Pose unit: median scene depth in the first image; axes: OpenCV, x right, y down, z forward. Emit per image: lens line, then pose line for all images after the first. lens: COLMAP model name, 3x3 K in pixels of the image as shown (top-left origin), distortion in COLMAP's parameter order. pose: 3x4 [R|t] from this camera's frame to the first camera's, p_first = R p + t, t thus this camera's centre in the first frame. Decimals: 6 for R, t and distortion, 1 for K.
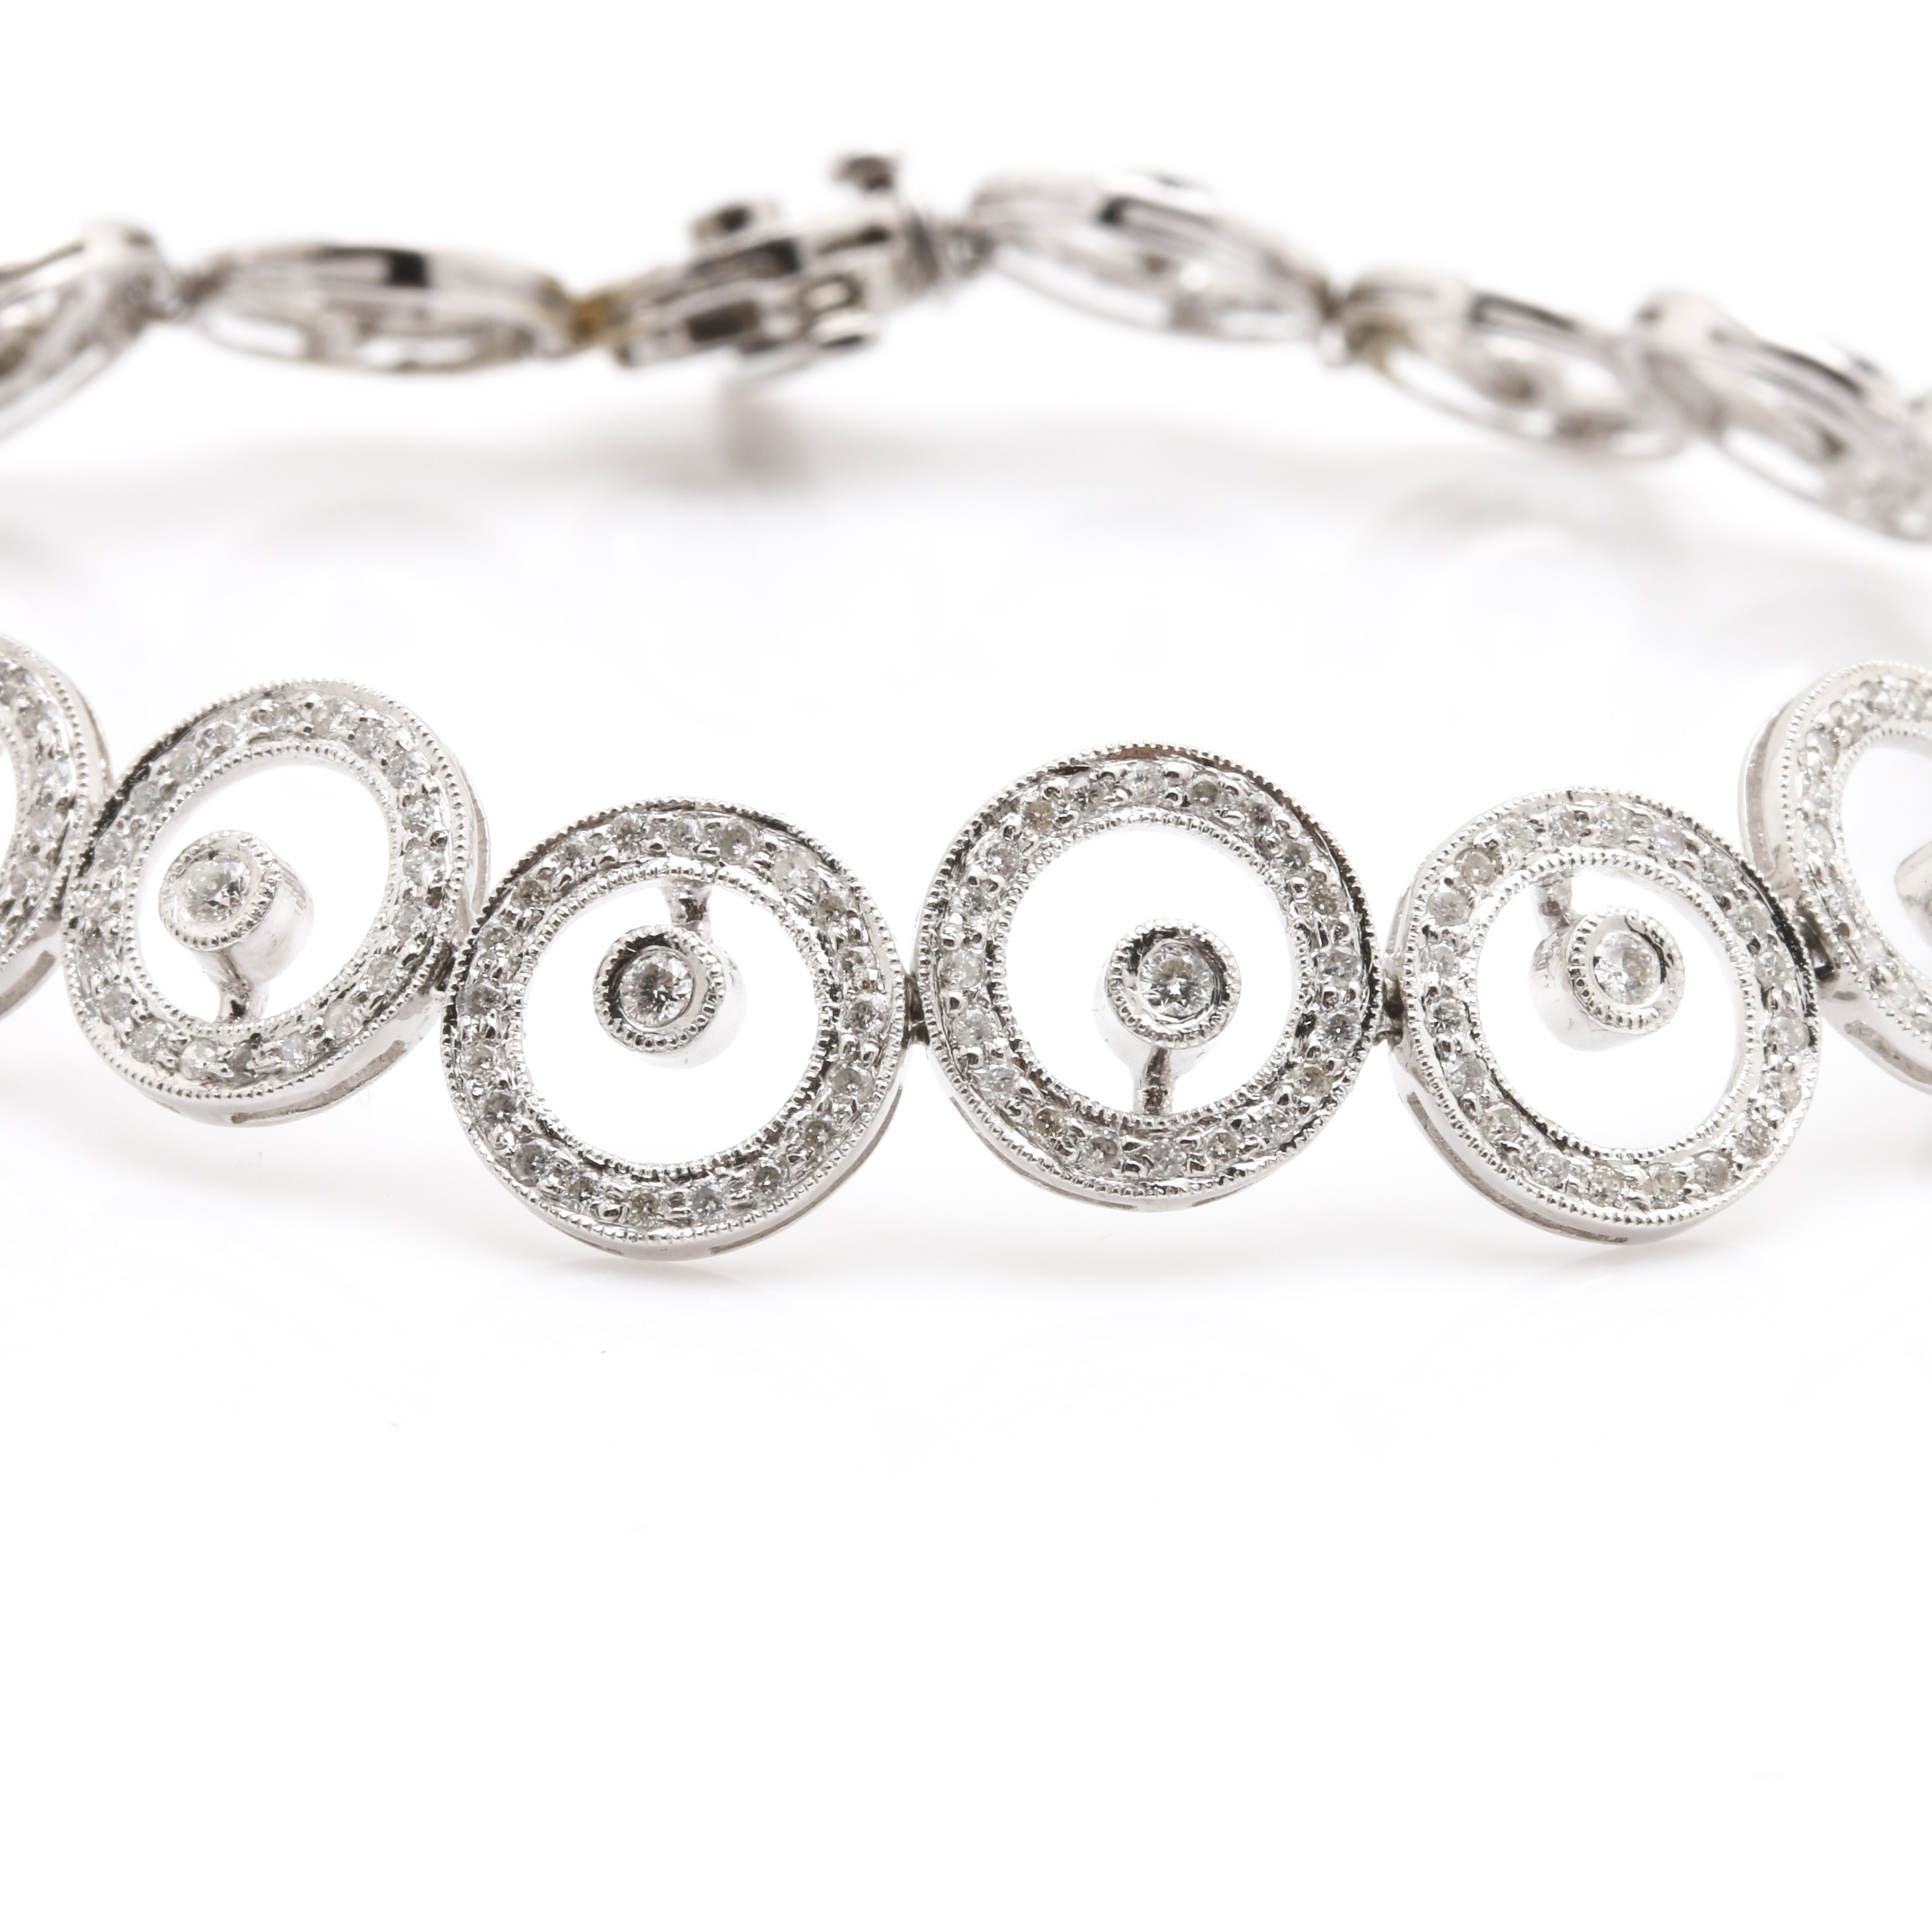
lens RADIAL K [[11603.4, 0, 966.0], [0, 11603.4, 966.0], [0, 0, 1]] dist [-0.171074, -6.684974]
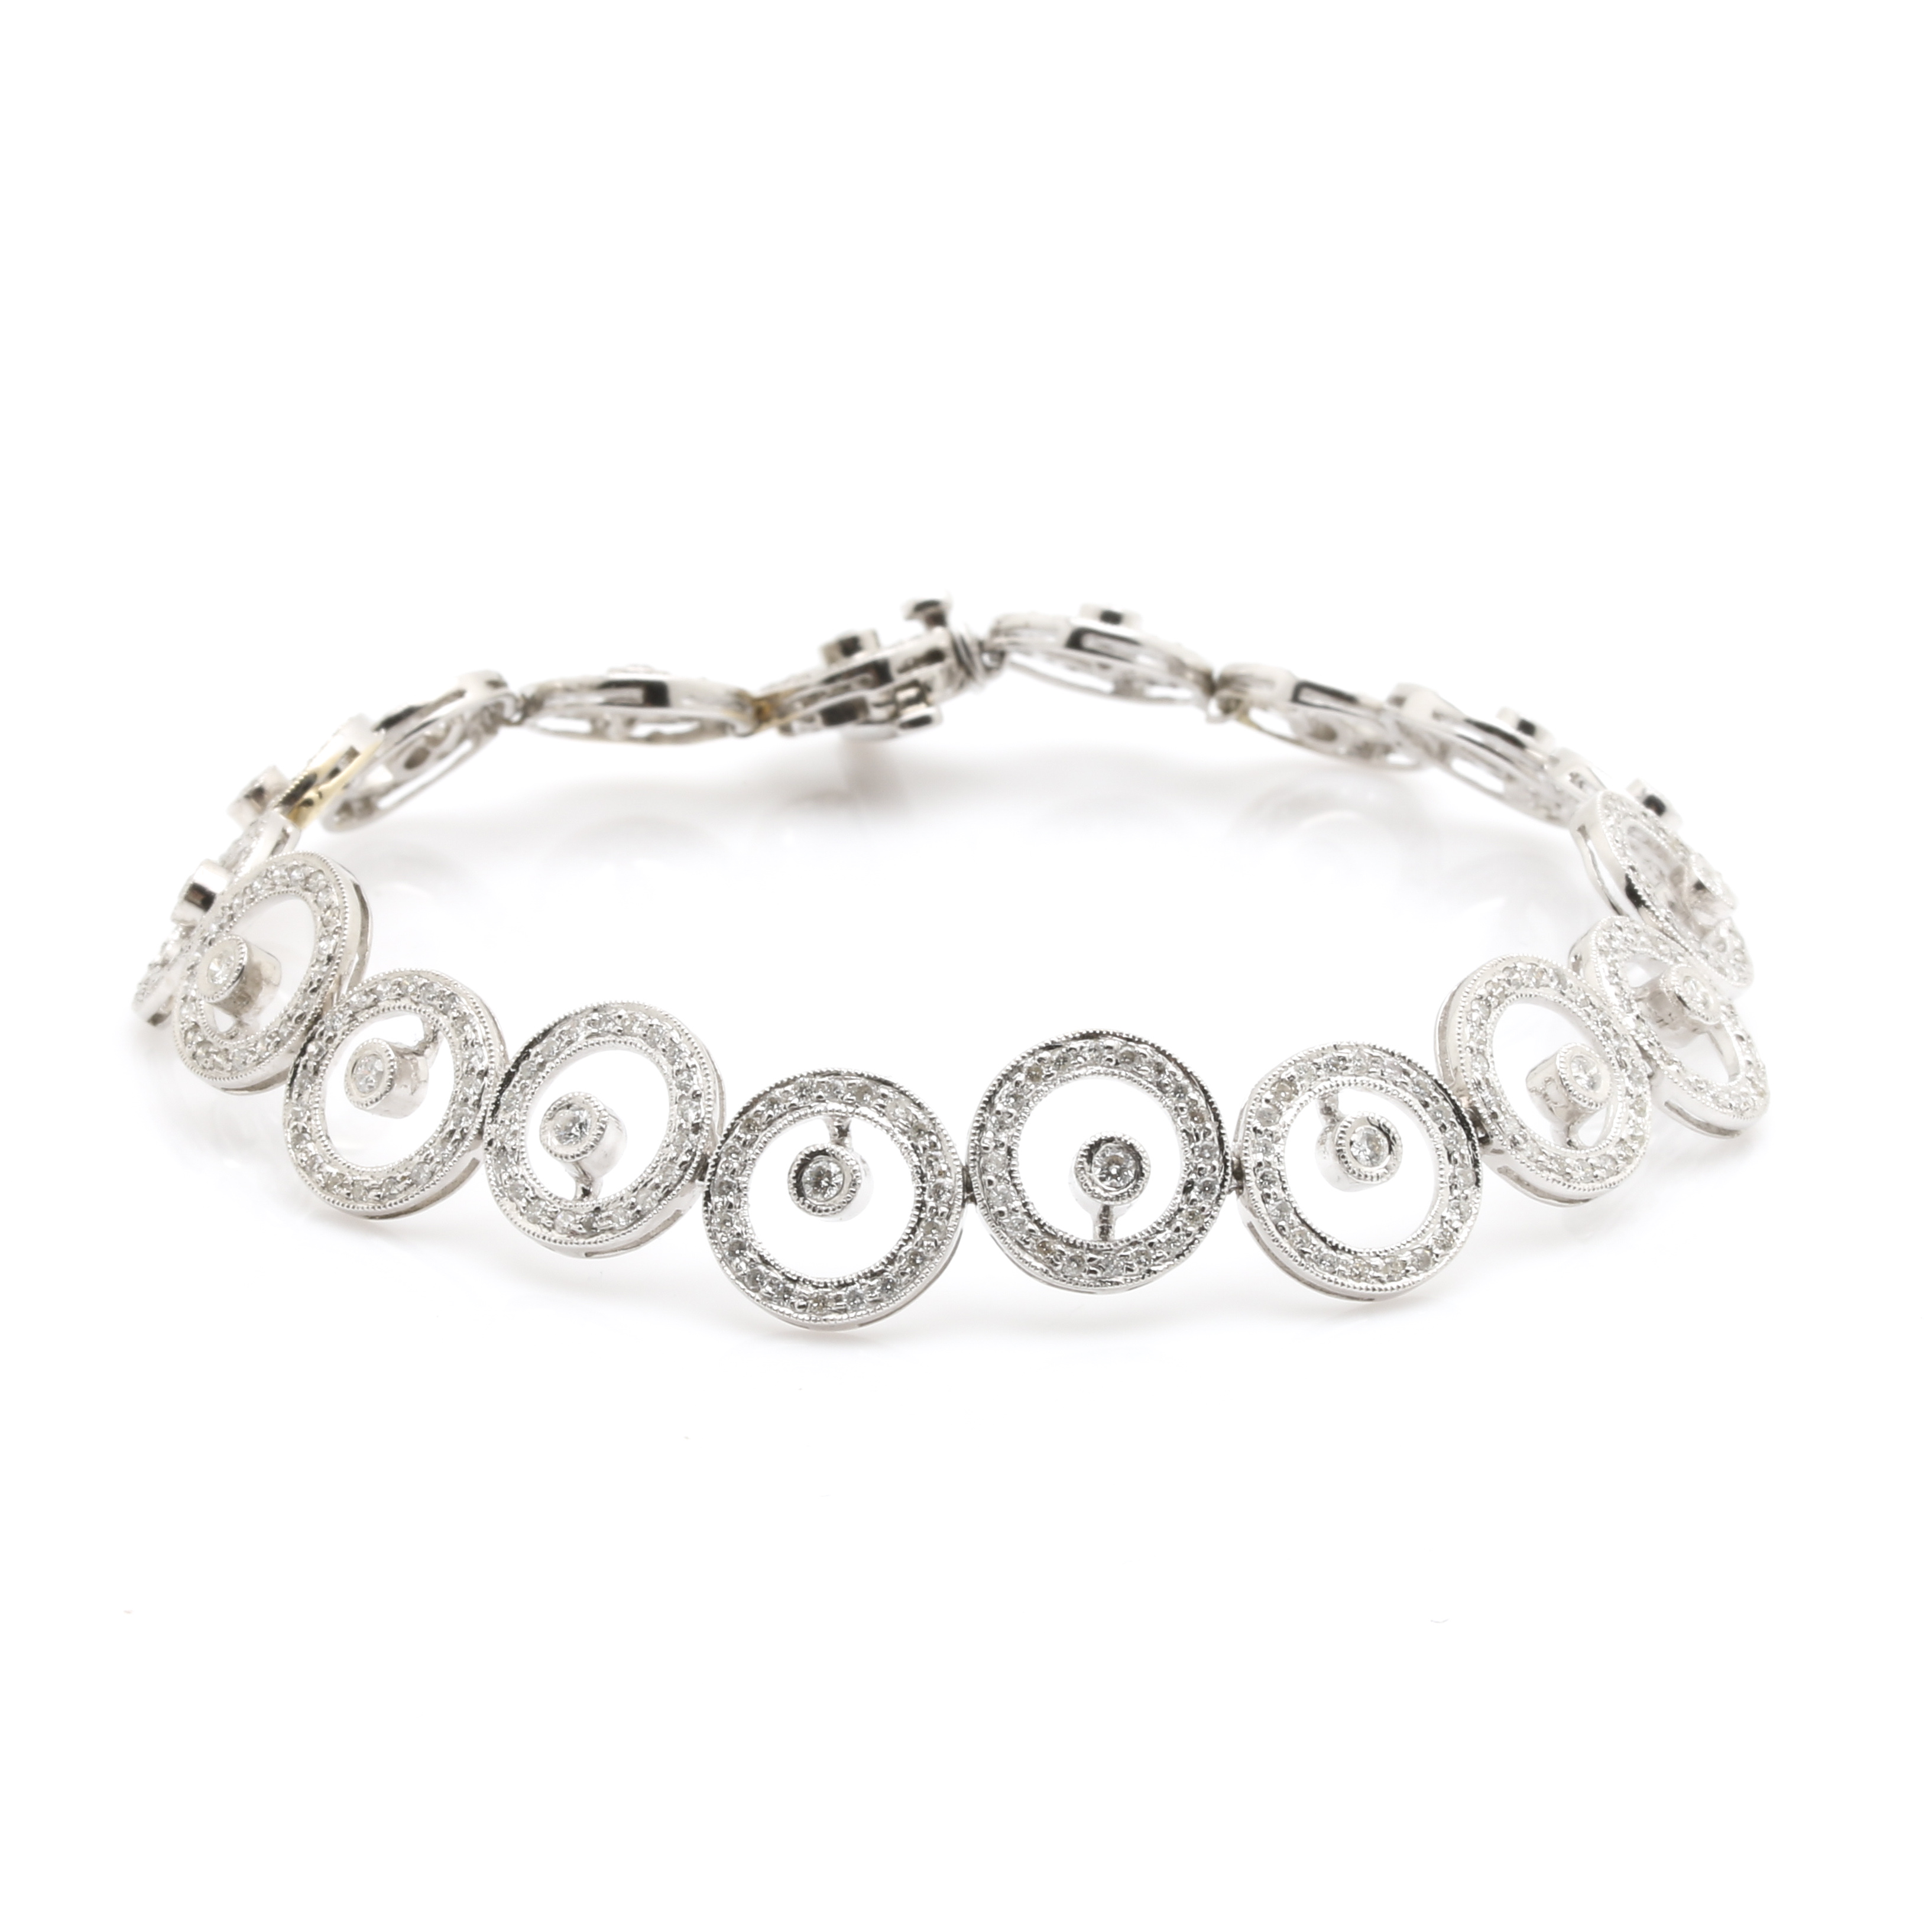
lens RADIAL K [[11603.4, 0, 966.0], [0, 11603.4, 966.0], [0, 0, 1]] dist [-0.171074, -6.684974]
pose [[0.999405, -0.032388, -0.011833, 0.017286], [0.032939, 0.998216, 0.049794, -0.117845], [0.010199, -0.050155, 0.998689, -0.770813]]
